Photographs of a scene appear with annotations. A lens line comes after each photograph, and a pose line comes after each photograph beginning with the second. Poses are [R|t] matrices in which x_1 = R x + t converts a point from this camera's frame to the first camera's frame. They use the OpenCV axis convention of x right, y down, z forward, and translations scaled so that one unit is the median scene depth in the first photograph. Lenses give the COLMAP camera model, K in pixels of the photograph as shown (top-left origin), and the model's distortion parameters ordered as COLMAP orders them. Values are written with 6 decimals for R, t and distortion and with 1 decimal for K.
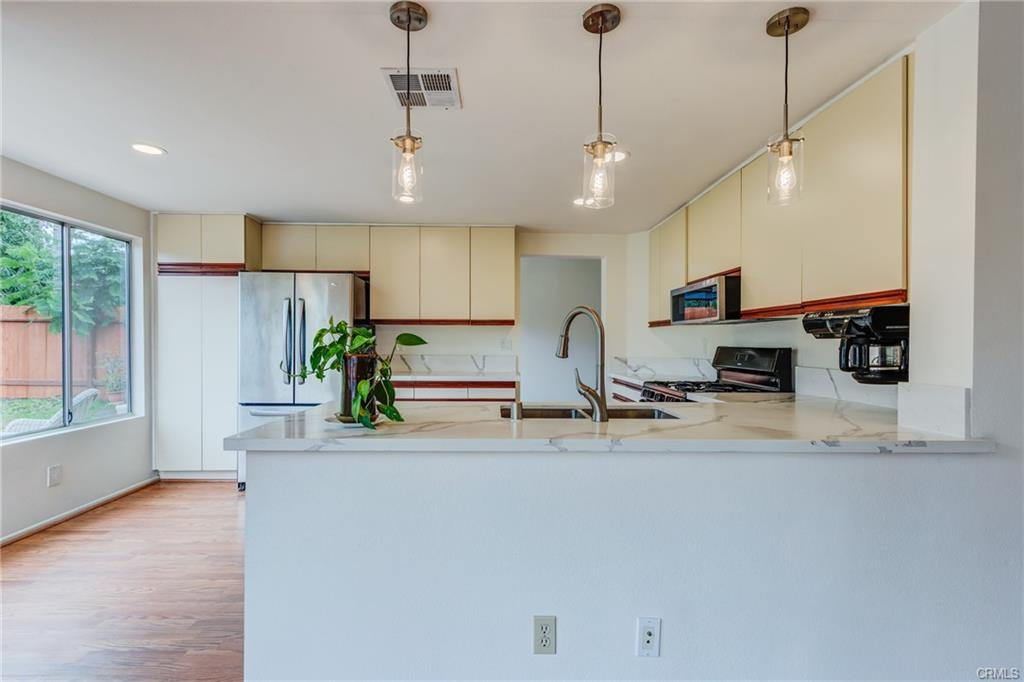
lens RADIAL K [[472.4, 0, 497.2], [0, 472.4, 347.1], [0, 0, 1]] dist [0.007891, 0.000202]
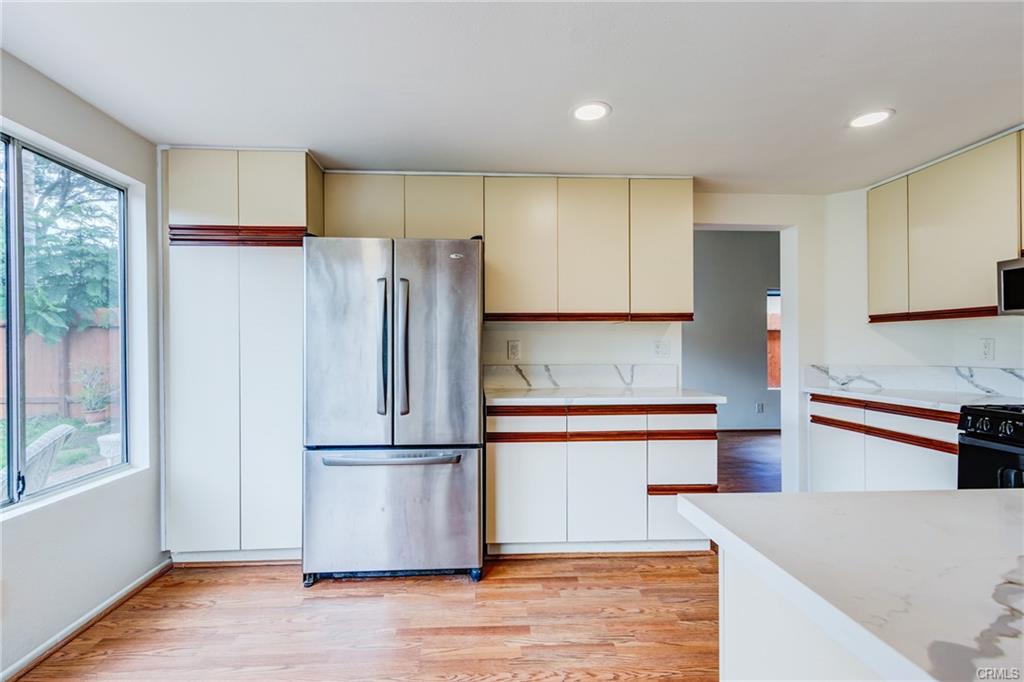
lens RADIAL K [[466.4, 0, 497.6], [0, 466.4, 347.7], [0, 0, 1]] dist [0.006895, -0.000229]
pose [[0.999250, -0.008540, 0.037769, -0.296311], [0.008870, 0.999924, -0.008581, -0.003787], [-0.037693, 0.008910, 0.999250, 0.352666]]
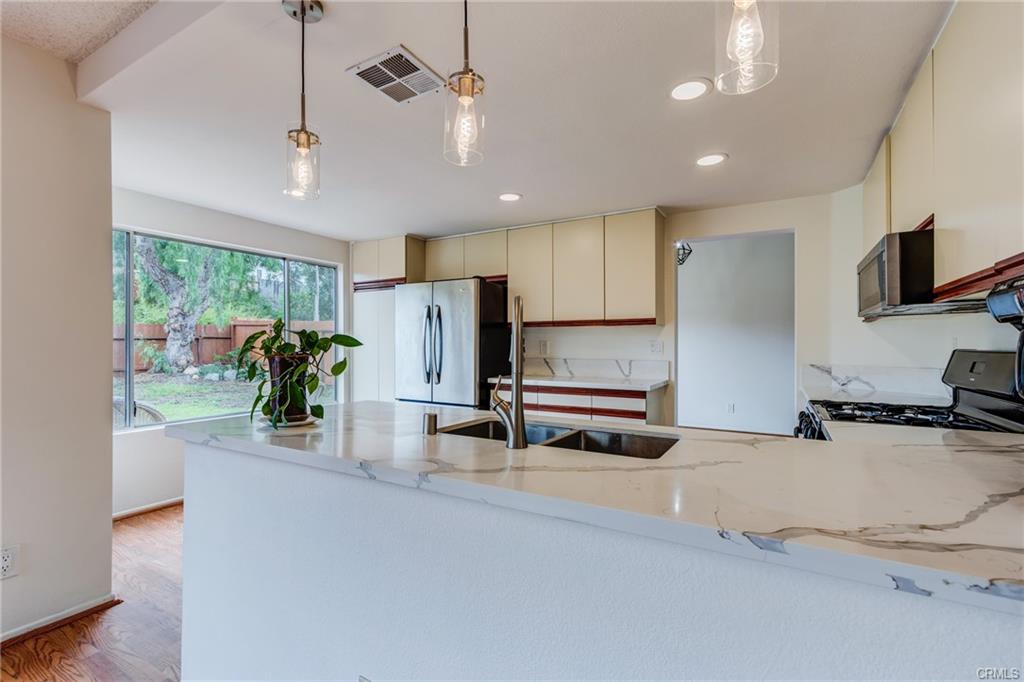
lens RADIAL K [[466.4, 0, 497.6], [0, 466.4, 347.7], [0, 0, 1]] dist [0.006895, -0.000229]
pose [[0.850055, -0.001201, -0.526693, 0.252877], [-0.002923, 0.999971, -0.006998, 0.001968], [0.526686, 0.007488, 0.850027, 0.154399]]
